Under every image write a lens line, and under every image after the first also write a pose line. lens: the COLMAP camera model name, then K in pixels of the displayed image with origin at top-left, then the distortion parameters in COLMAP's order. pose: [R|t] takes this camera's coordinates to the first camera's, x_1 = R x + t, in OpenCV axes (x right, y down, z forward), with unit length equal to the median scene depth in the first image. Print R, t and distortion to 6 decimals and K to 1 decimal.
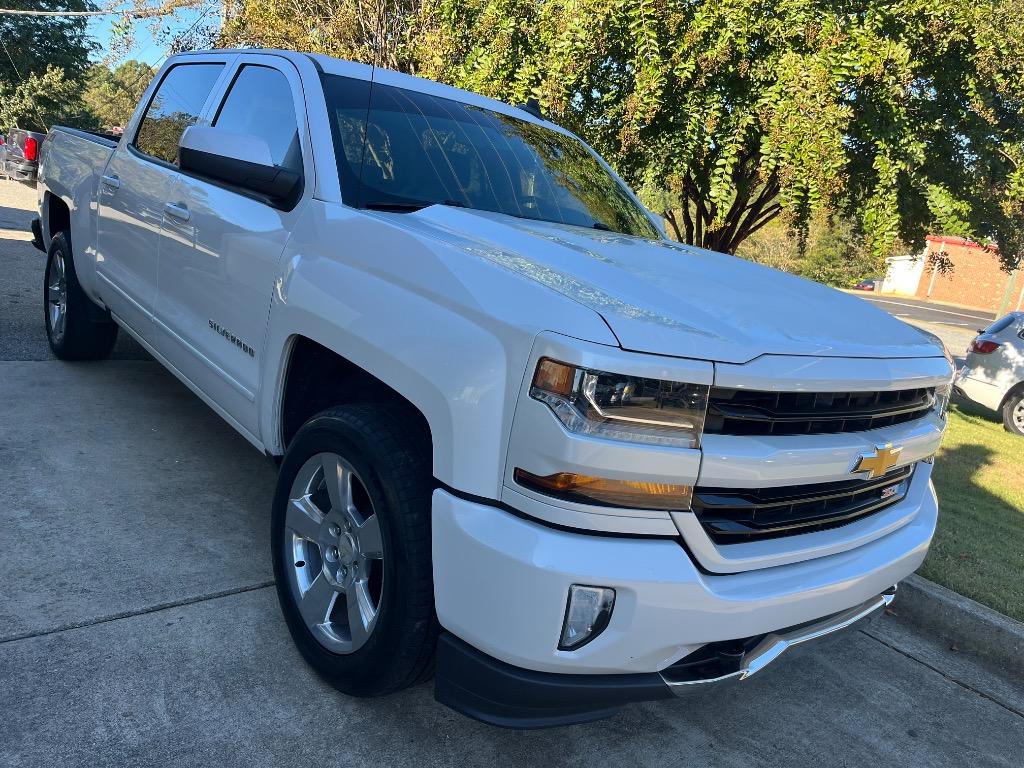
lens RADIAL K [[799.5, 0, 512.0], [0, 799.5, 386.9], [0, 0, 1]] dist [0.060129, -0.092707]
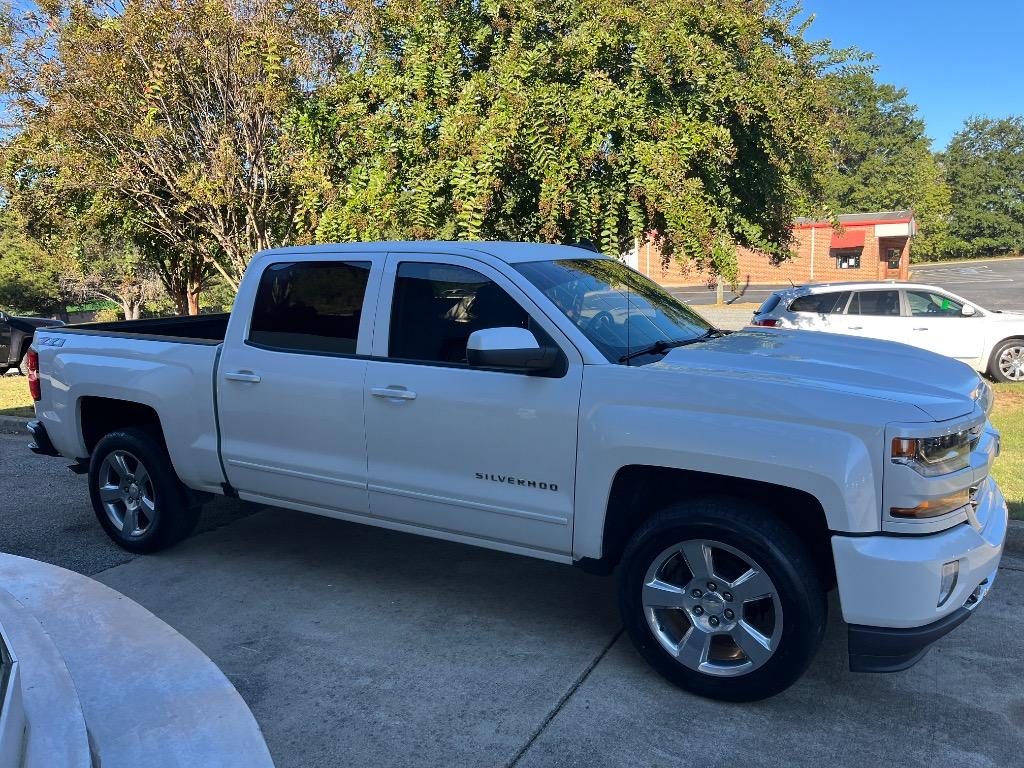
lens RADIAL K [[799.5, 0, 517.6], [0, 799.5, 376.4], [0, 0, 1]] dist [0.060129, -0.092707]
pose [[0.915822, -0.237344, 0.323943, -0.334302], [0.254783, 0.966926, -0.011860, -0.095616], [-0.310414, 0.093396, 0.946002, -0.098333]]
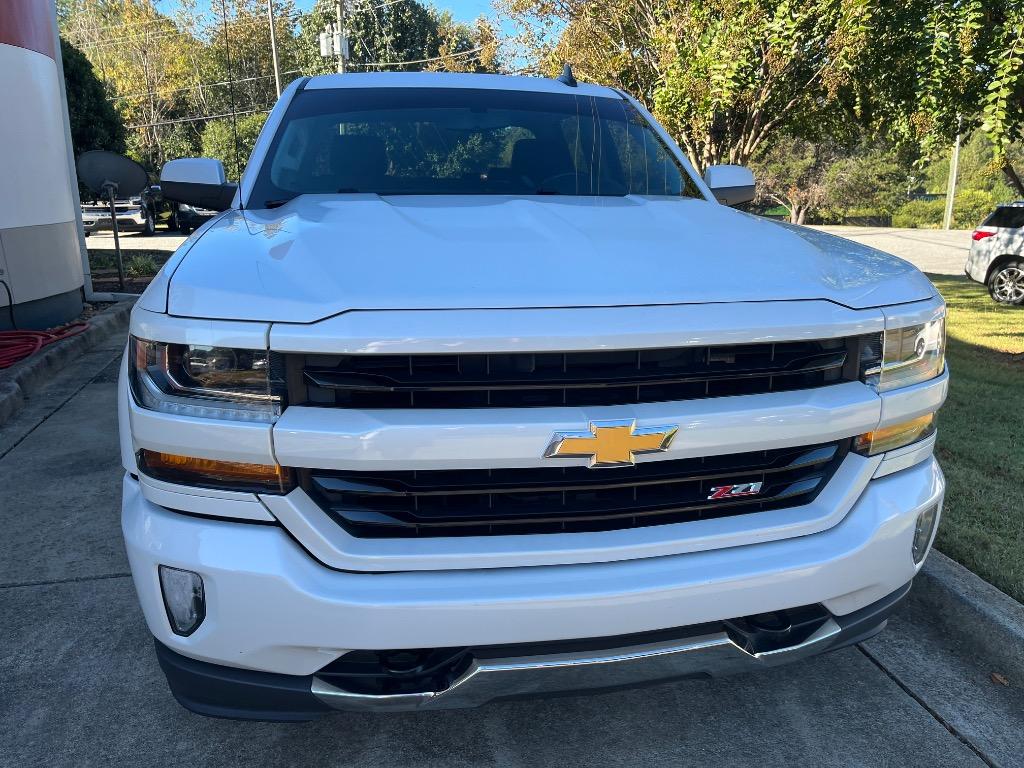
lens RADIAL K [[799.5, 0, 512.7], [0, 799.5, 395.1], [0, 0, 1]] dist [0.060129, -0.092707]
pose [[0.858280, -0.030791, -0.512257, 0.270482], [0.025647, 0.999525, -0.017108, 0.020266], [0.512540, 0.001546, 0.858662, 0.111060]]
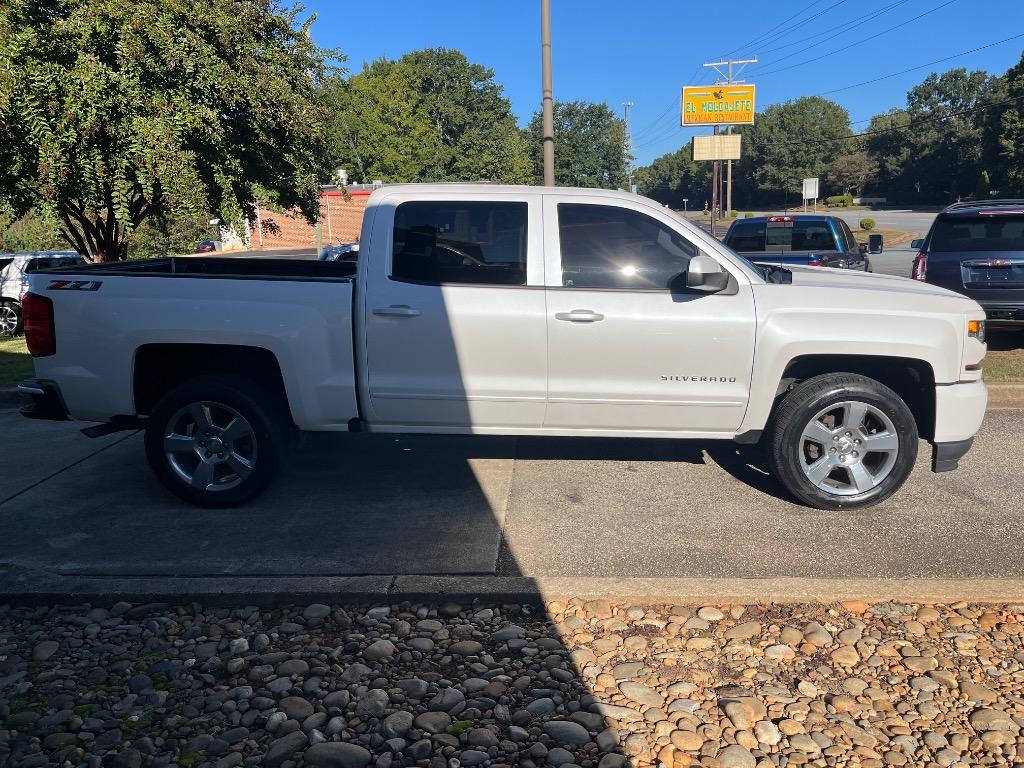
lens RADIAL K [[799.5, 0, 546.0], [0, 799.5, 398.5], [0, 0, 1]] dist [0.060129, -0.092707]
pose [[0.664903, -0.333029, 0.668577, -0.336457], [0.289366, 0.940050, 0.180478, 0.026783], [-0.688600, 0.073463, 0.721410, -0.579031]]
